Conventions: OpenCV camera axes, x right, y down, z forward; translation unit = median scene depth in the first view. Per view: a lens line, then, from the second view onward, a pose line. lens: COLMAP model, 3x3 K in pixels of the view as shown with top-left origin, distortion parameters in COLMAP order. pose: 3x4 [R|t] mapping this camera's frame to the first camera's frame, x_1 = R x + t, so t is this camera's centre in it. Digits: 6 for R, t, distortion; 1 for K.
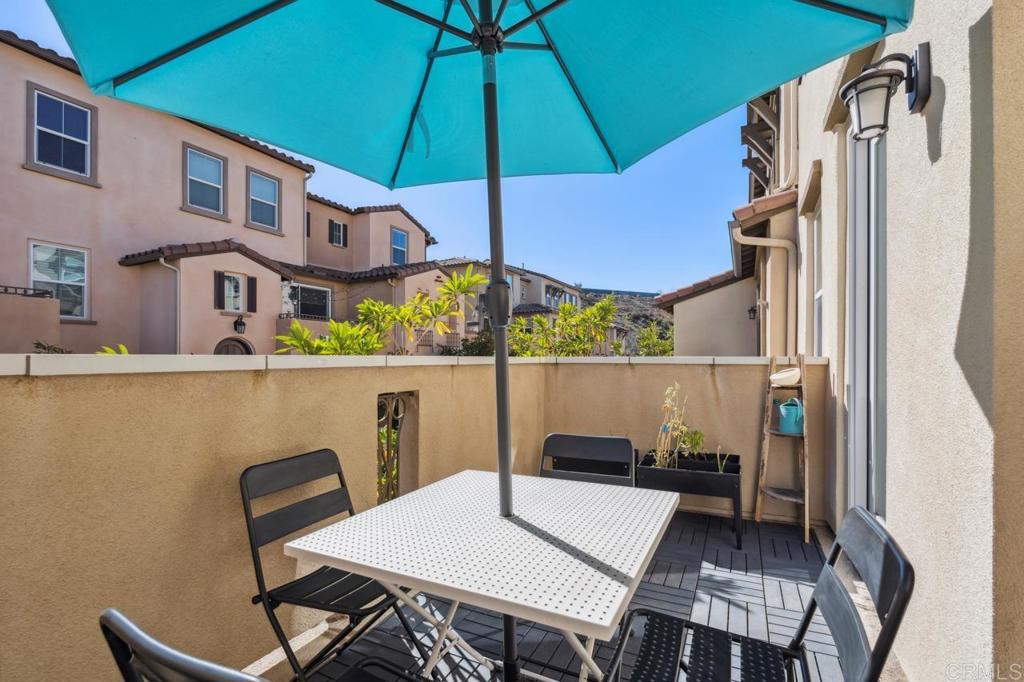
lens RADIAL K [[450.8, 0, 512.1], [0, 450.8, 358.1], [0, 0, 1]] dist [-0.006959, 0.001346]
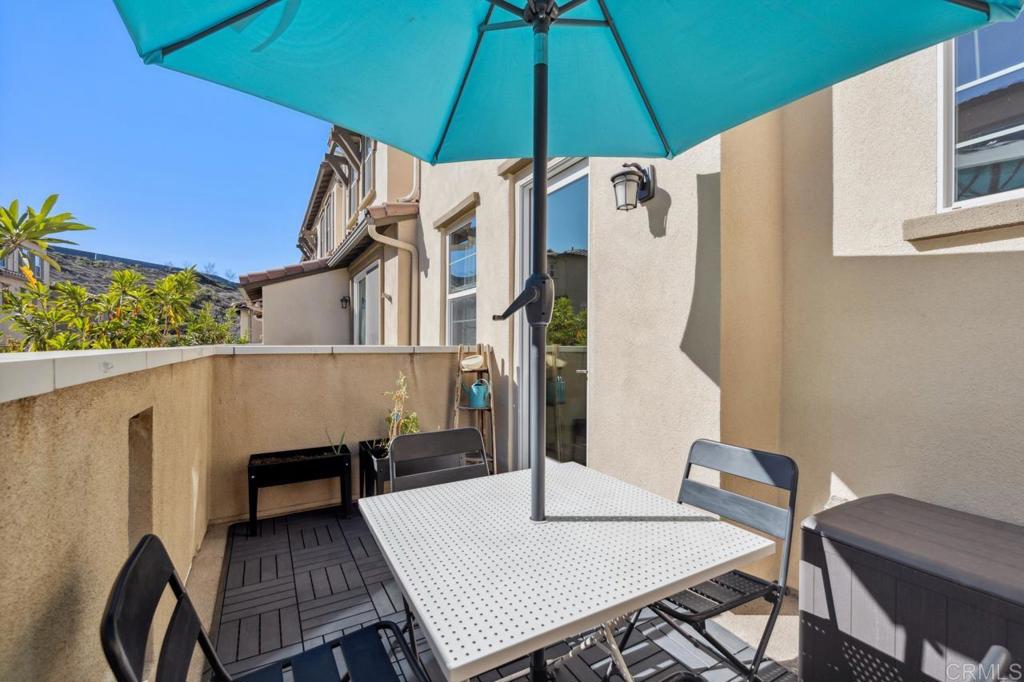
lens RADIAL K [[450.8, 0, 510.6], [0, 450.8, 343.0], [0, 0, 1]] dist [-0.006959, 0.001346]
pose [[0.560032, 0.001743, 0.828469, -0.319286], [-0.001414, 0.999998, -0.001148, -0.009647], [-0.828470, -0.000529, 0.560034, 0.193666]]
